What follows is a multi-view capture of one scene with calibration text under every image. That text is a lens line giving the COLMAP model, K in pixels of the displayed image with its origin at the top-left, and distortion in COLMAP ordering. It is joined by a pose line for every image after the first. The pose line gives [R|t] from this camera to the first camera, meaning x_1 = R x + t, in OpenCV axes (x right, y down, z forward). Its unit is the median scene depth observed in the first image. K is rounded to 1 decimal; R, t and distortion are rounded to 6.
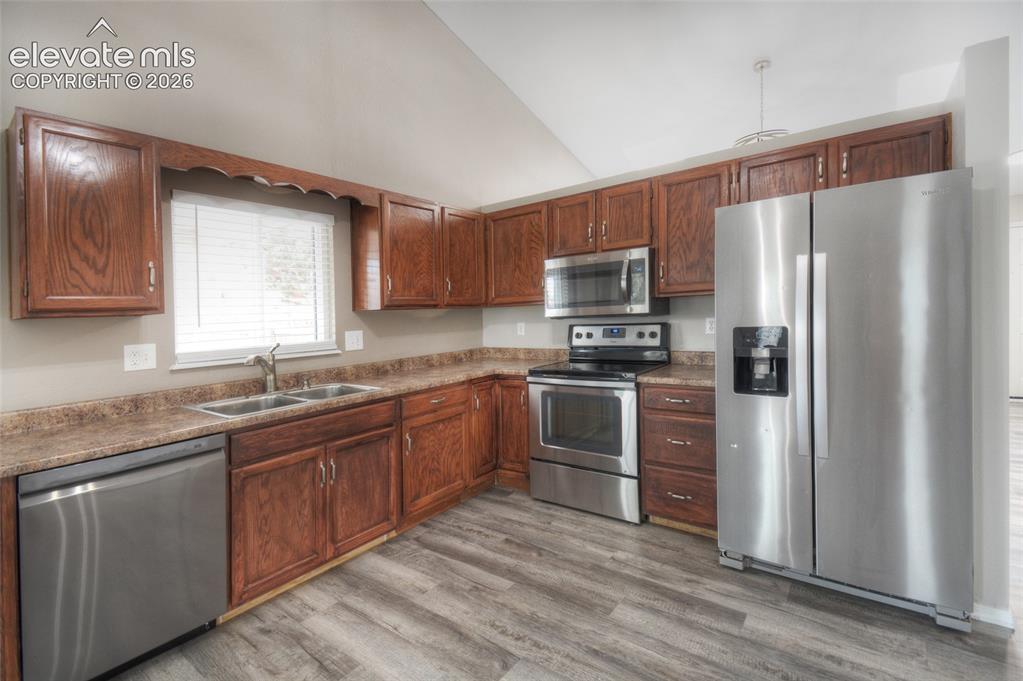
lens RADIAL K [[397.1, 0, 511.4], [0, 397.1, 341.7], [0, 0, 1]] dist [0.001343, -0.000210]
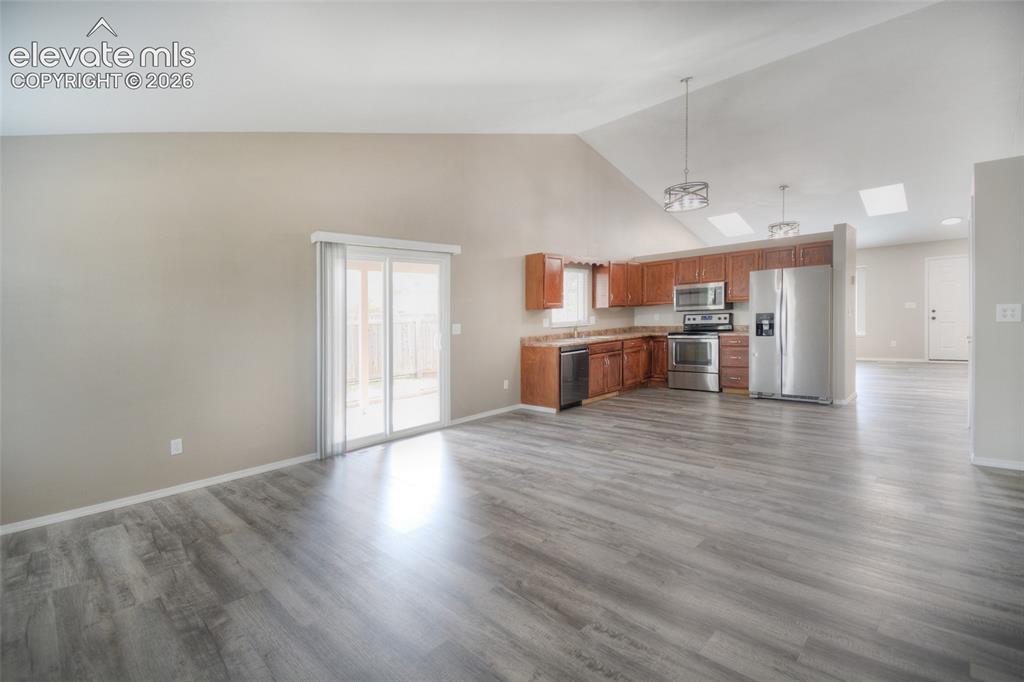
lens RADIAL K [[397.5, 0, 510.4], [0, 397.5, 342.2], [0, 0, 1]] dist [0.001343, -0.000210]
pose [[0.989350, 0.012505, -0.145015, -0.551479], [-0.011828, 0.999915, 0.005530, 0.125591], [0.145072, -0.003756, 0.989414, -1.495575]]
